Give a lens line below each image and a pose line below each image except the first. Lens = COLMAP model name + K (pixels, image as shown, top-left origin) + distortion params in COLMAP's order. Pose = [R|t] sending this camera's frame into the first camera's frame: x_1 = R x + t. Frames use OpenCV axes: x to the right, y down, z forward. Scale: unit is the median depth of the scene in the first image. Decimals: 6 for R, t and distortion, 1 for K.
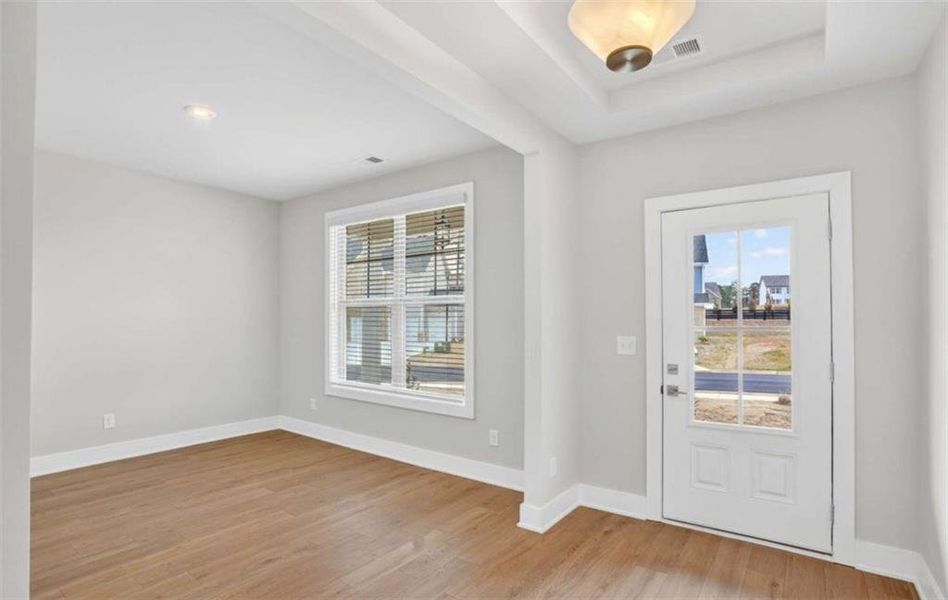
lens RADIAL K [[470.8, 0, 469.2], [0, 470.8, 318.9], [0, 0, 1]] dist [-0.076917, 0.035734]
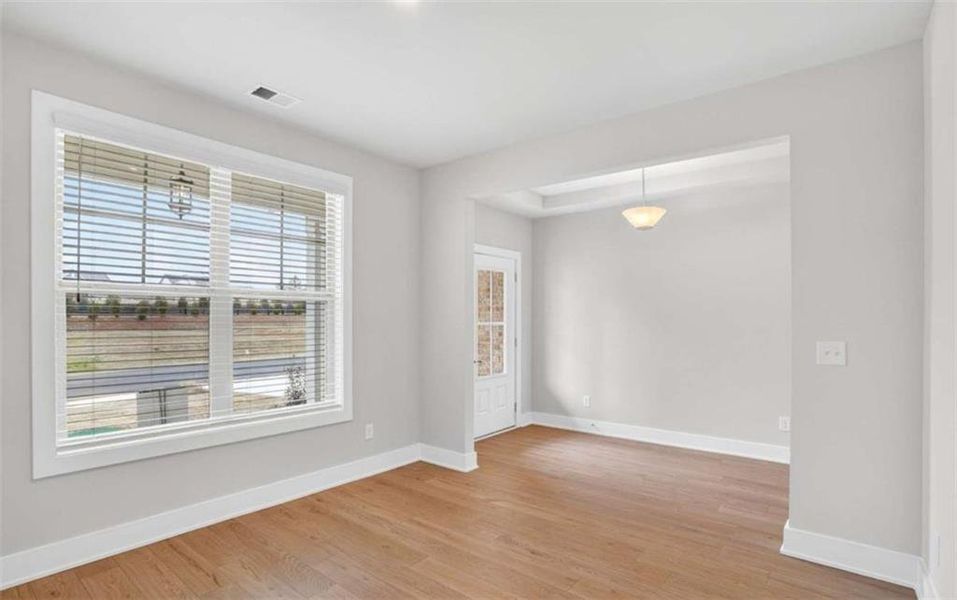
lens RADIAL K [[480.9, 0, 476.0], [0, 480.9, 317.9], [0, 0, 1]] dist [-0.059118, 0.000093]
pose [[0.042647, -0.003798, 0.999083, -1.097569], [-0.006010, 0.999974, 0.004058, -0.006650], [-0.999072, -0.006178, 0.042623, 0.786240]]
